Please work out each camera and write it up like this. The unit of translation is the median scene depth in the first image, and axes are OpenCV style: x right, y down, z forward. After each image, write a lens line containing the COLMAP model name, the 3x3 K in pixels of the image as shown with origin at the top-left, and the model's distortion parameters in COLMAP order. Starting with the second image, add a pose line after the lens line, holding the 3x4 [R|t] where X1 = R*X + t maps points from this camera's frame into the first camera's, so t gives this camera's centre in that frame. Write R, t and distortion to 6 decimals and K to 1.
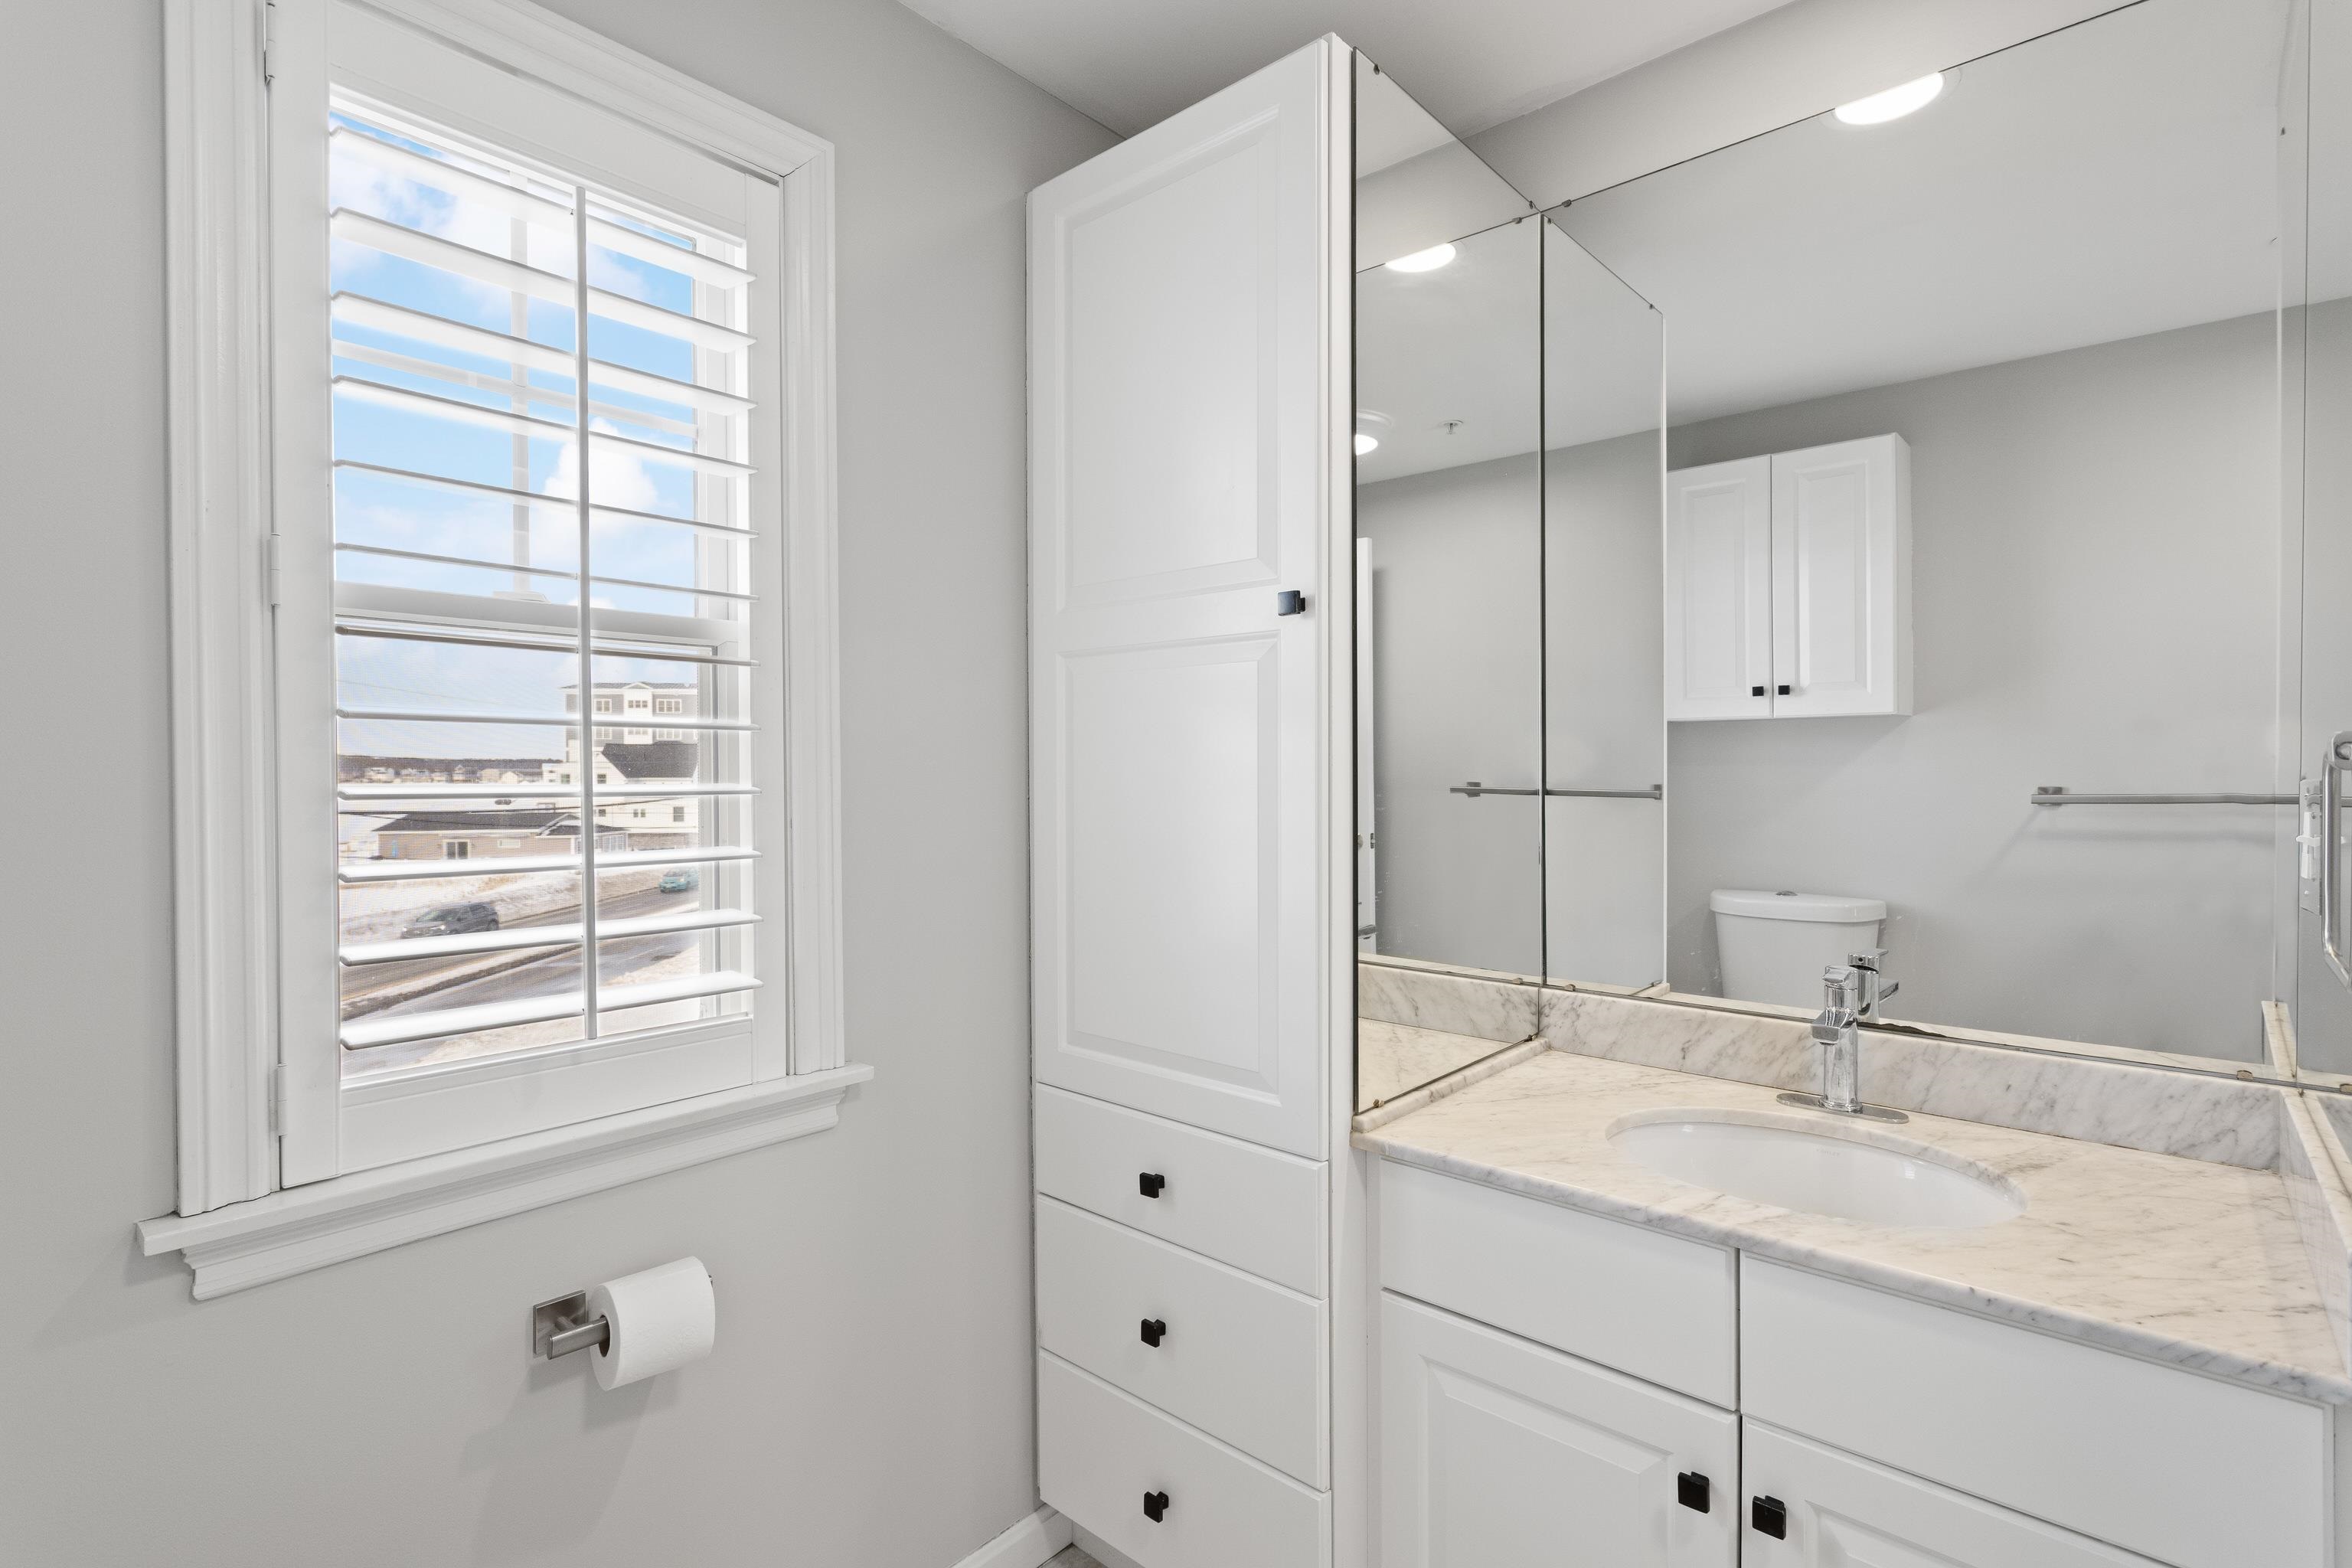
lens RADIAL K [[1087.3, 0, 1170.5], [0, 1087.3, 781.1], [0, 0, 1]] dist [-0.012096, 0.000010]
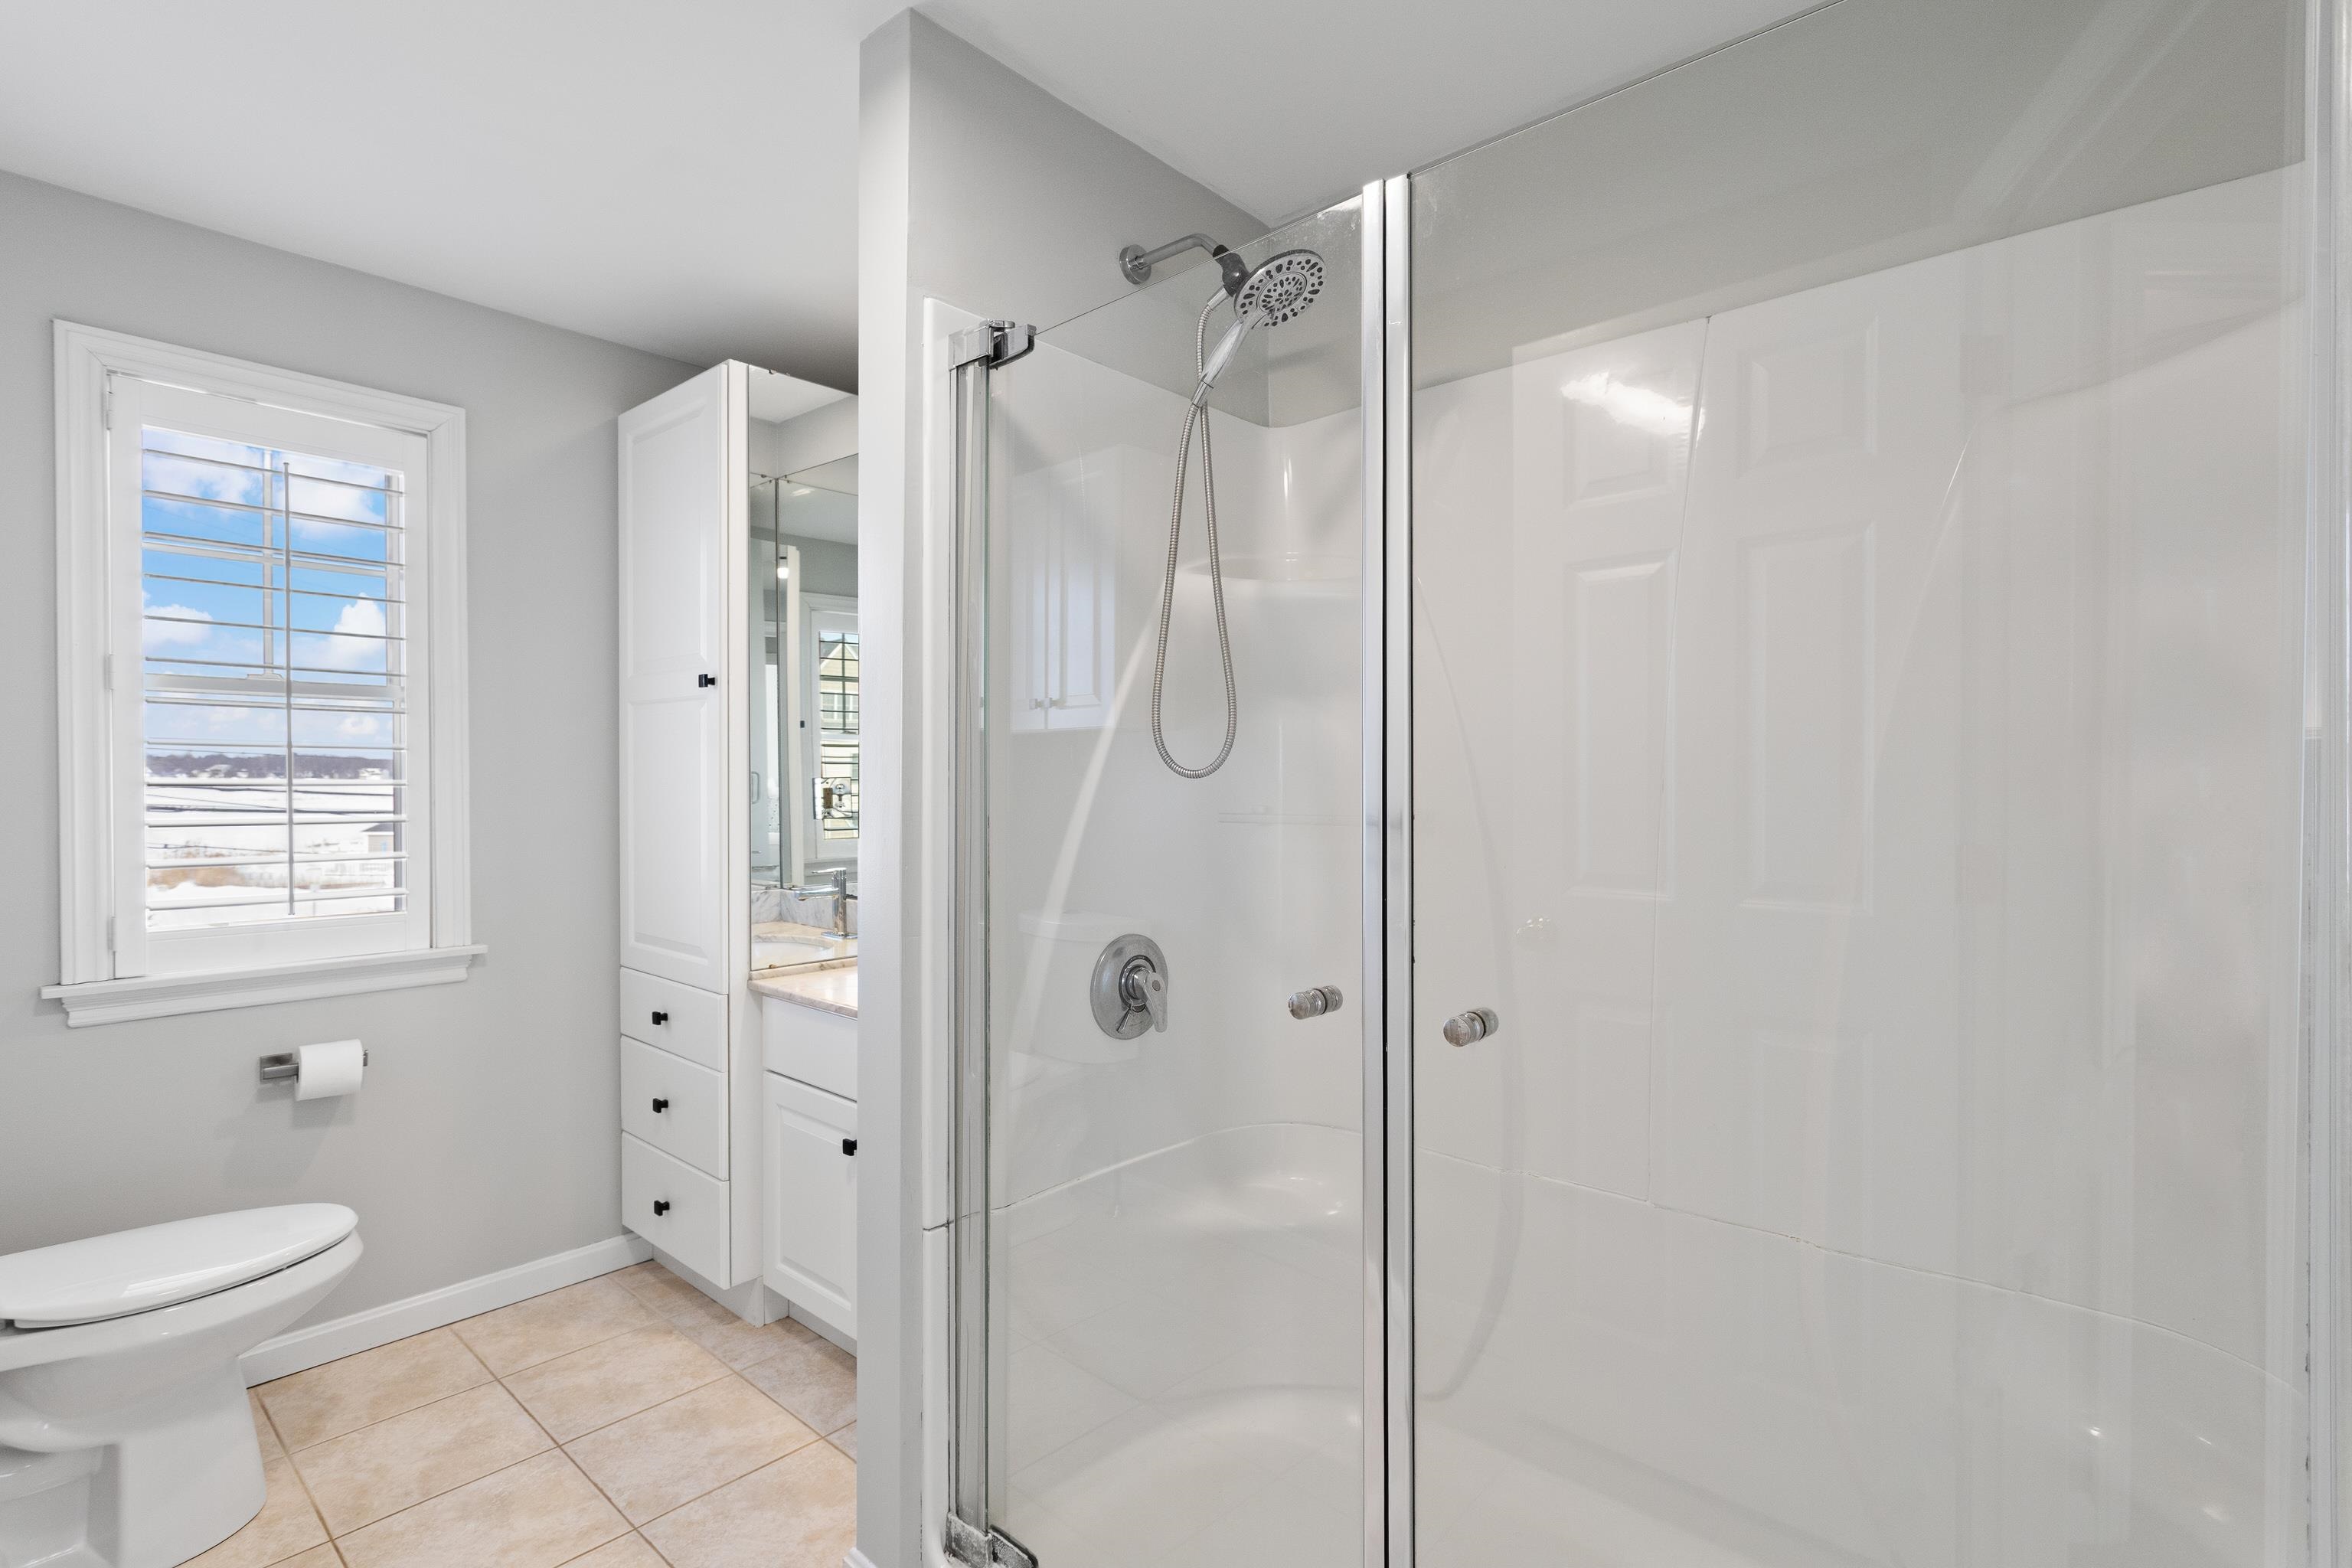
lens RADIAL K [[1087.3, 0, 1182.5], [0, 1087.3, 787.1], [0, 0, 1]] dist [-0.012096, 0.000010]
pose [[0.999921, 0.004543, 0.011755, 0.867686], [-0.004562, 0.999988, 0.001579, 0.004521], [-0.011748, -0.001633, 0.999930, -0.782054]]
